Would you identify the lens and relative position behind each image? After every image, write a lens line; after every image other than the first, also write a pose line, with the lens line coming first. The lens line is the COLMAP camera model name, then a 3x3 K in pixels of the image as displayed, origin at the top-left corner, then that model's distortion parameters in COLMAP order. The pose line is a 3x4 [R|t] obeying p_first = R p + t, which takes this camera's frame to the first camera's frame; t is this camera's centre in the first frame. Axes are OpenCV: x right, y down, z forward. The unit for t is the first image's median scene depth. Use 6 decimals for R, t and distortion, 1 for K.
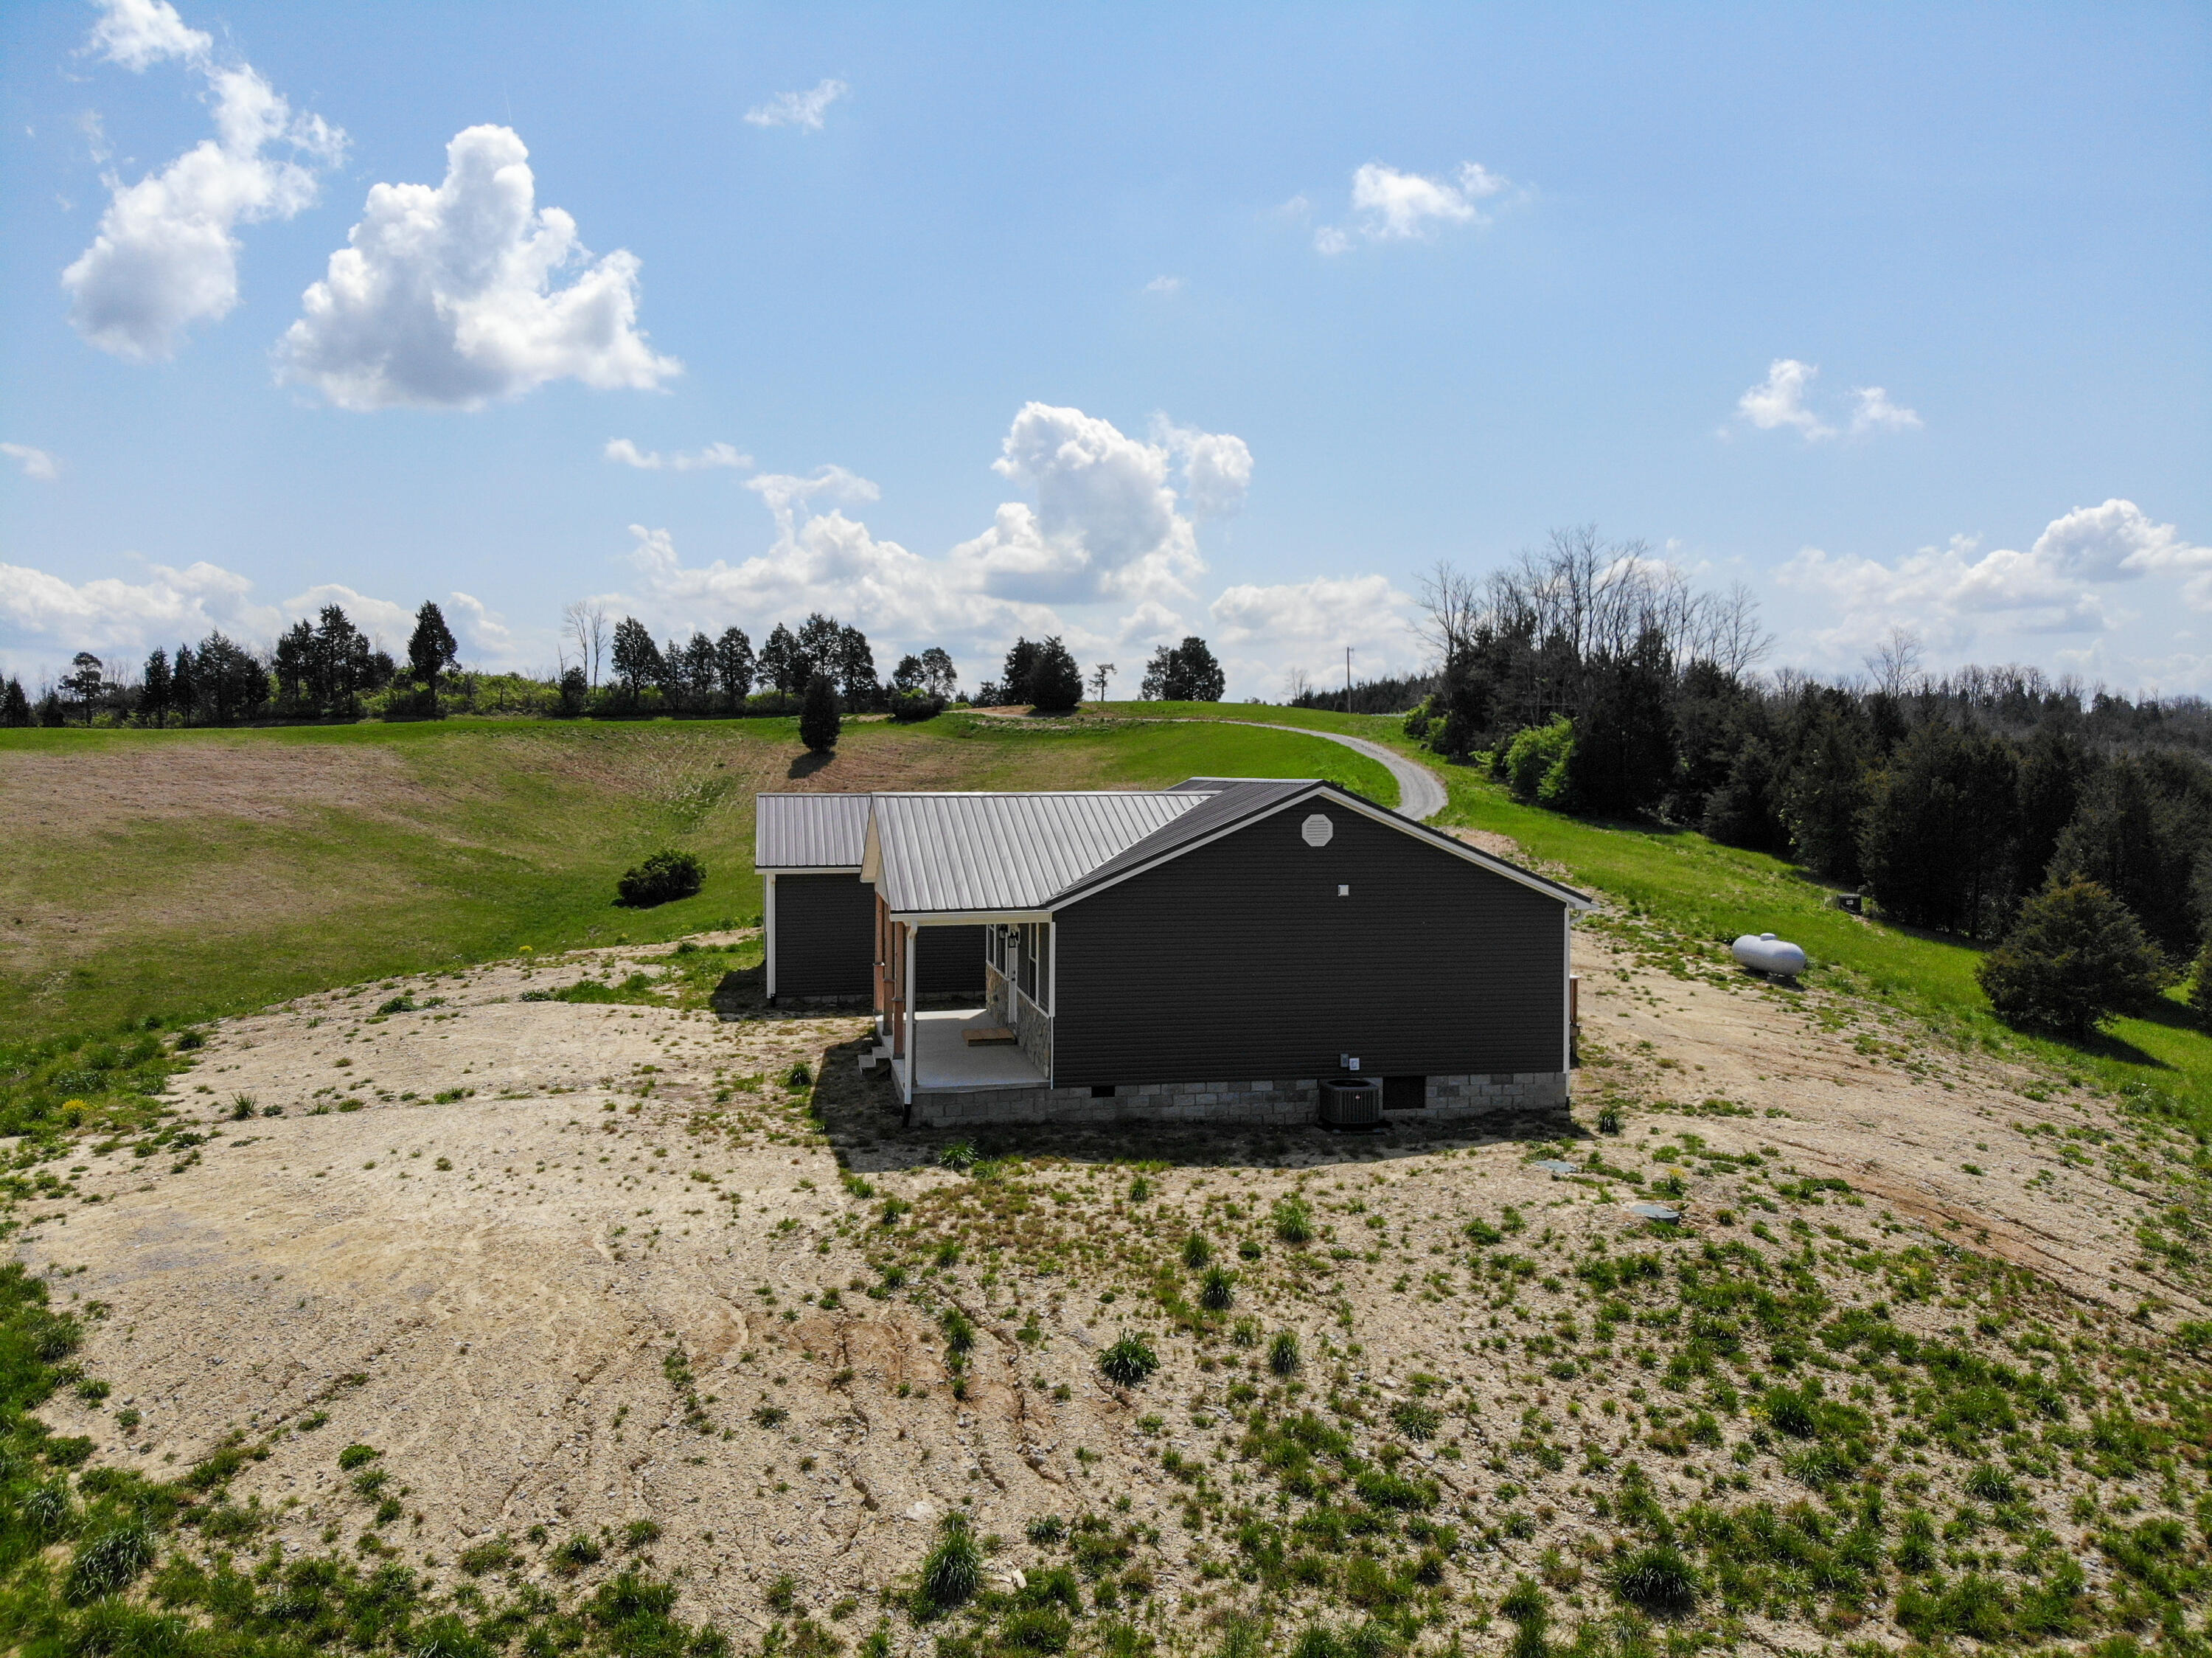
lens RADIAL K [[1640.2, 0, 1110.9], [0, 1640.2, 797.8], [0, 0, 1]] dist [0.061412, -0.178111]
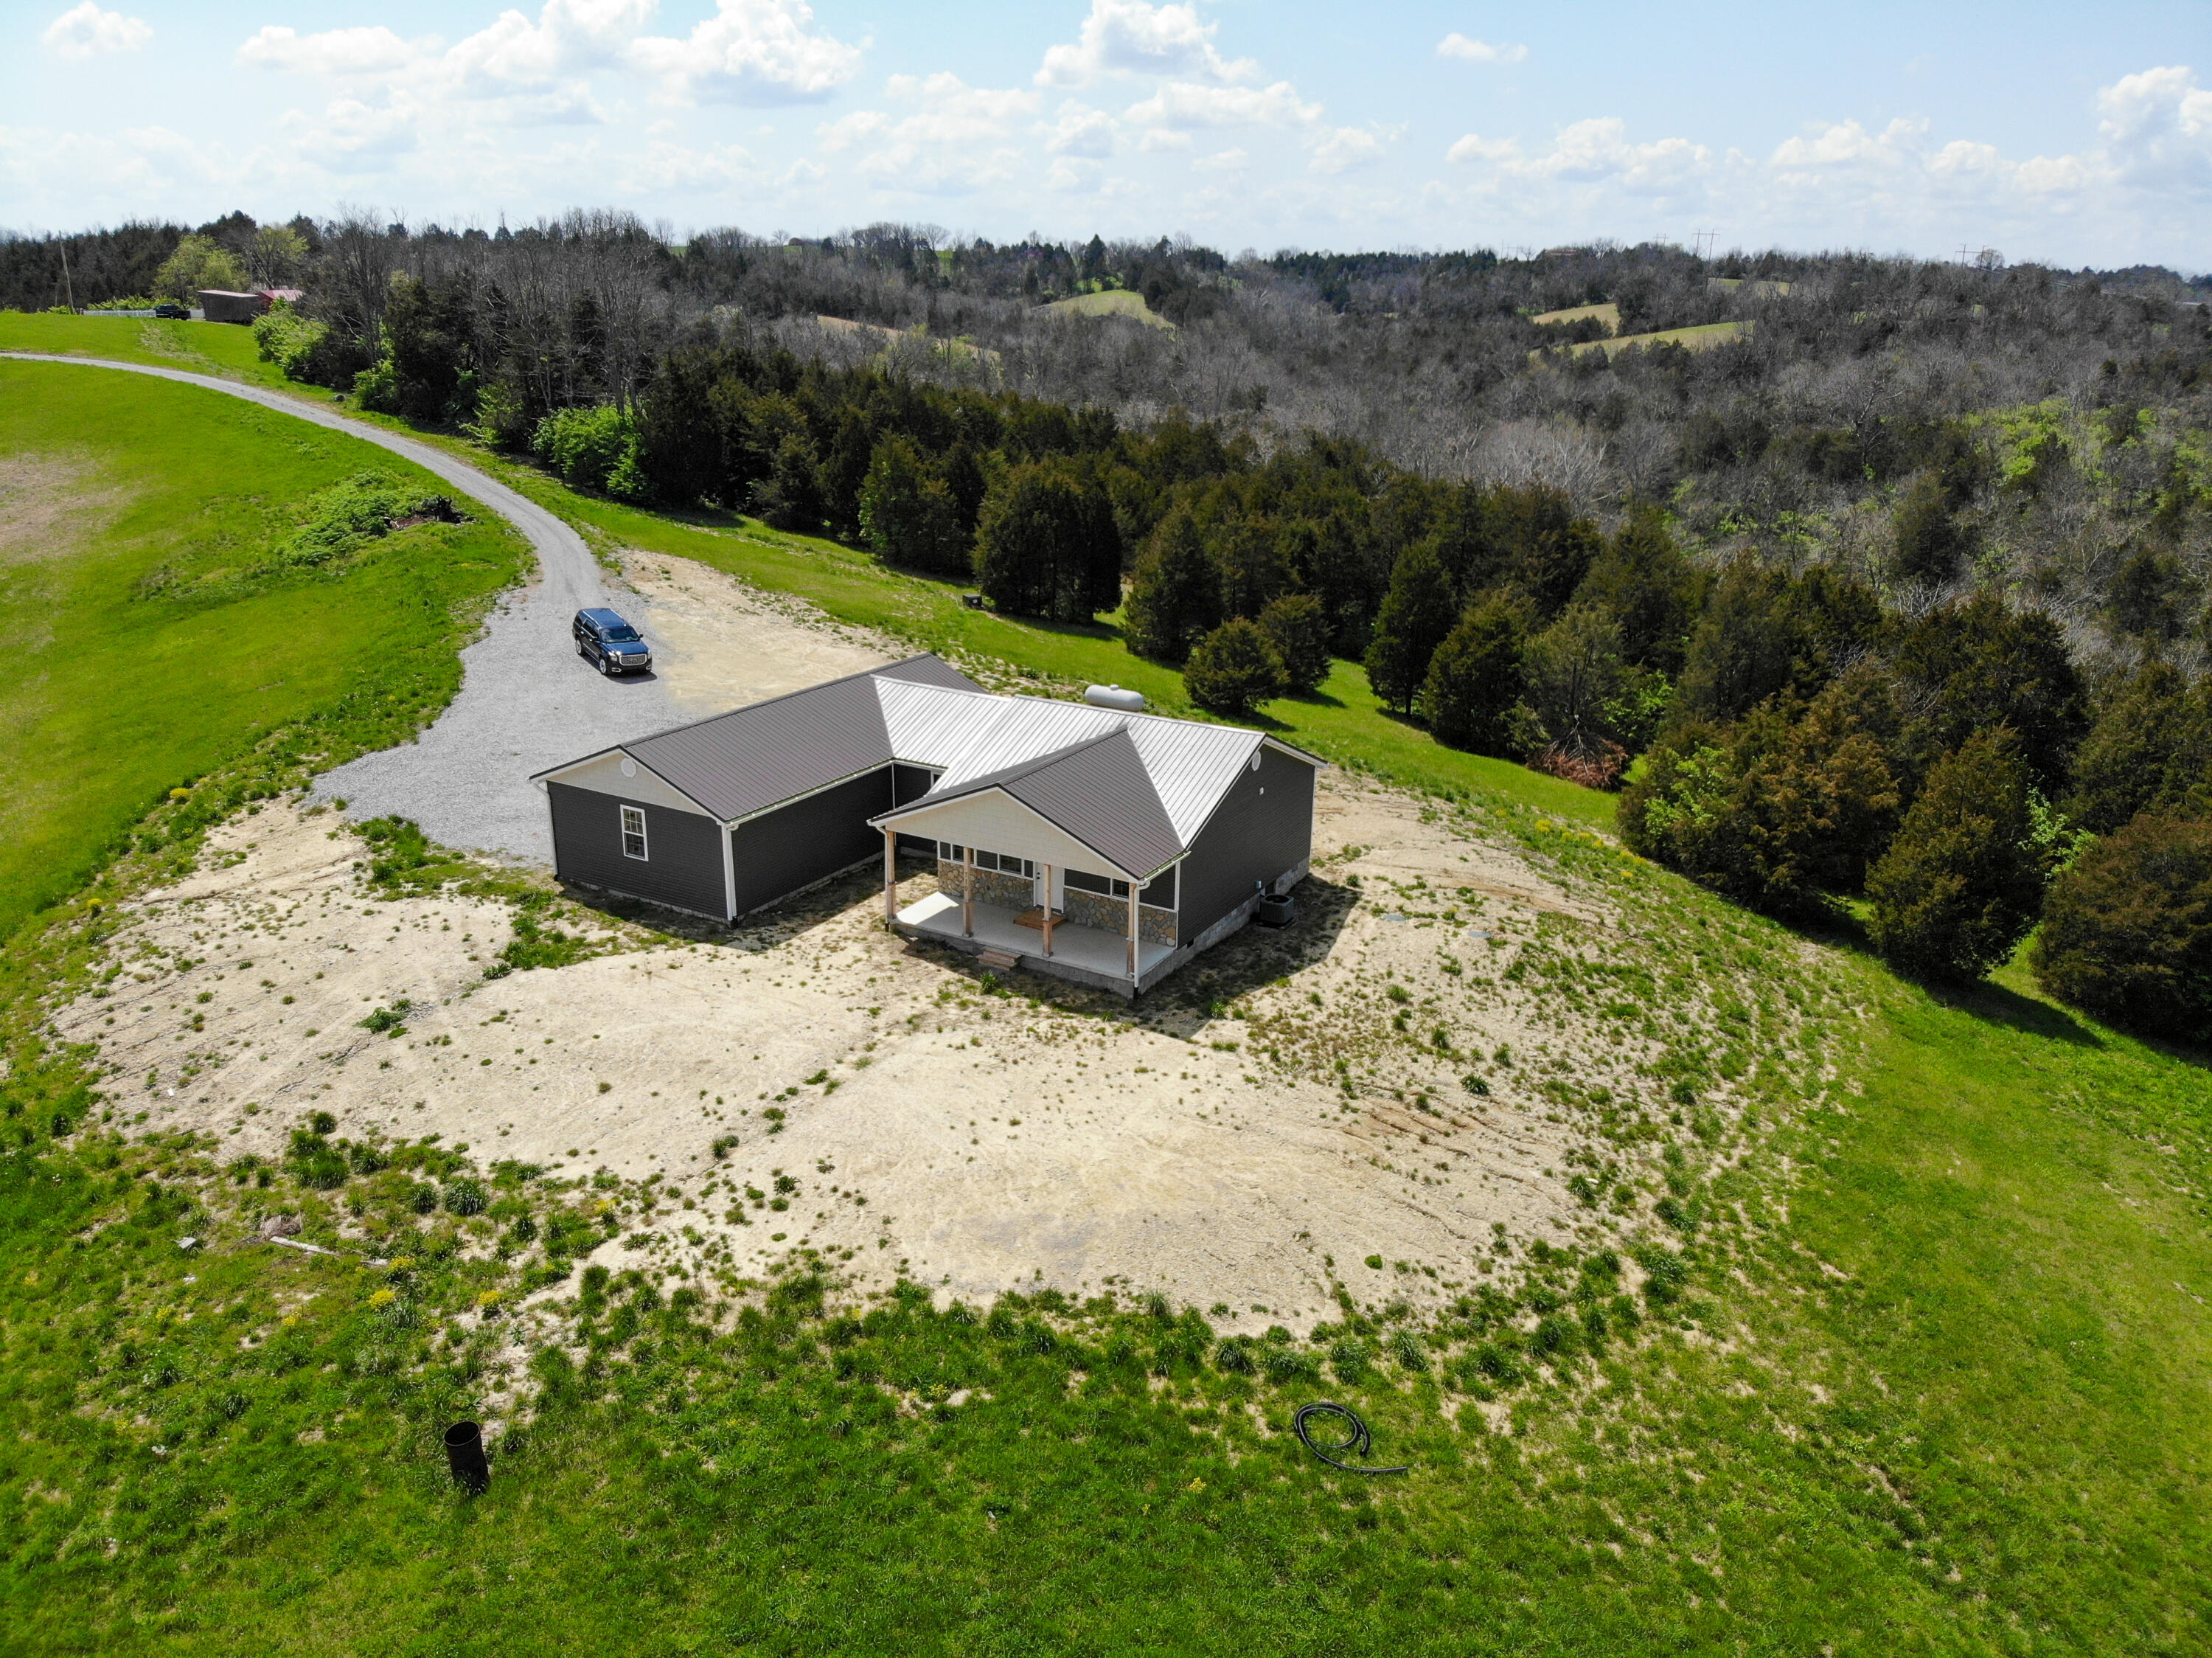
lens RADIAL K [[1646.8, 0, 1079.0], [0, 1646.8, 776.5], [0, 0, 1]] dist [0.124738, -0.290611]
pose [[0.681648, -0.214932, 0.699400, -1.704575], [0.013743, 0.959474, 0.281460, -0.638413], [-0.731551, -0.182245, 0.656978, 0.022051]]
